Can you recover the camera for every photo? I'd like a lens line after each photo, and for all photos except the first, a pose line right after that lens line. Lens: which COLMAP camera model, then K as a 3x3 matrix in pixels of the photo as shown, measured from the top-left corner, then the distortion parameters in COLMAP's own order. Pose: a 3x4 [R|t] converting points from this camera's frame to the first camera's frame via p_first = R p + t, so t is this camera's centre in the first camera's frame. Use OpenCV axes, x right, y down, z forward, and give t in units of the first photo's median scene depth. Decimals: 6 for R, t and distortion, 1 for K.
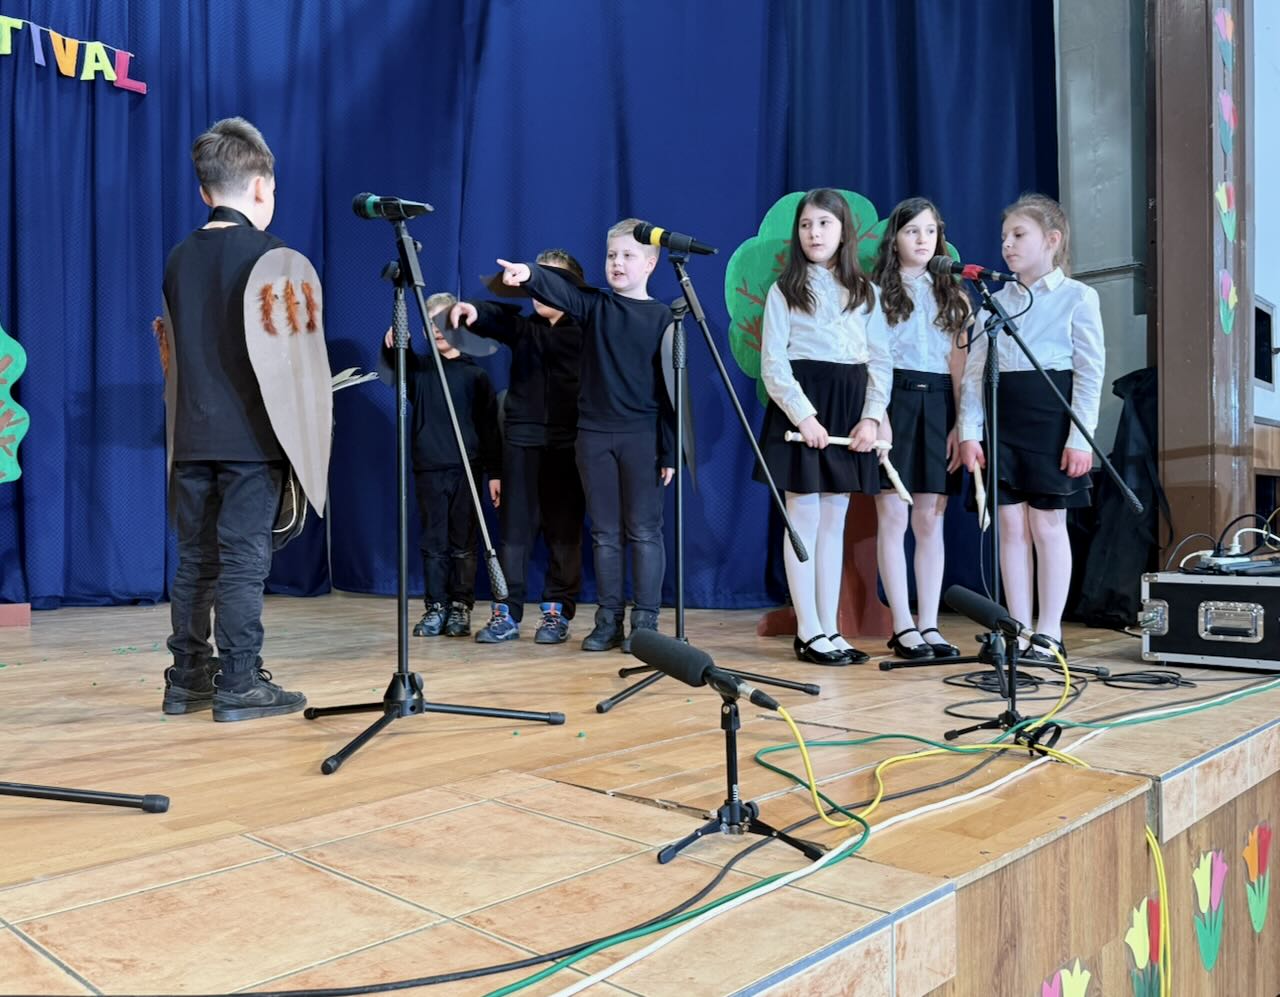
lens RADIAL K [[1104.2, 0, 635.8], [0, 1104.2, 500.6], [0, 0, 1]] dist [0.043637, -0.009222]
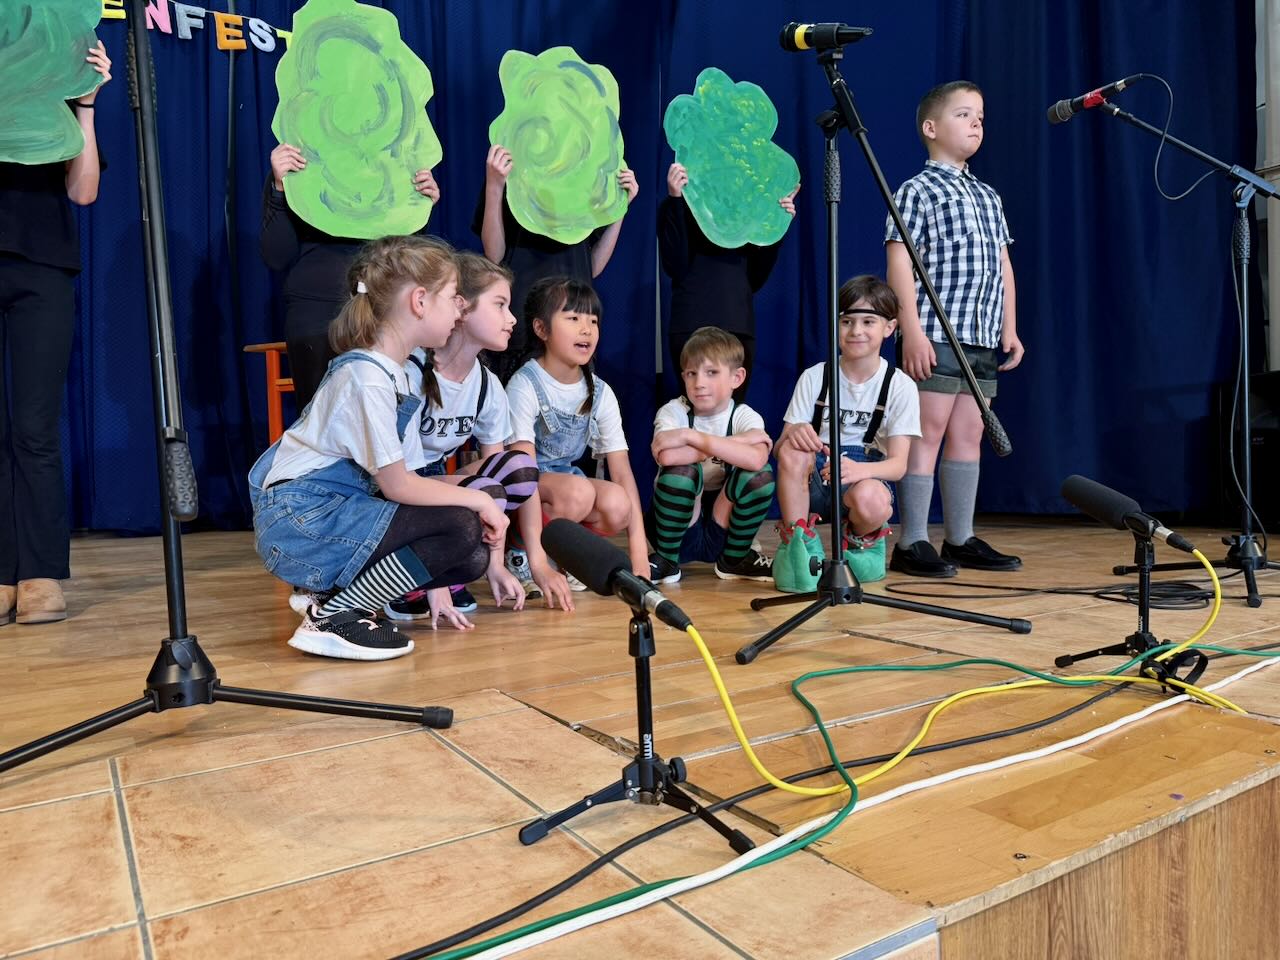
lens RADIAL K [[933.4, 0, 653.9], [0, 933.4, 437.3], [0, 0, 1]] dist [0.011024, -0.028290]
pose [[0.967683, -0.027711, -0.250644, 0.237288], [0.029867, 0.999542, 0.004801, 0.058652], [0.250397, -0.012132, 0.968067, 0.399172]]
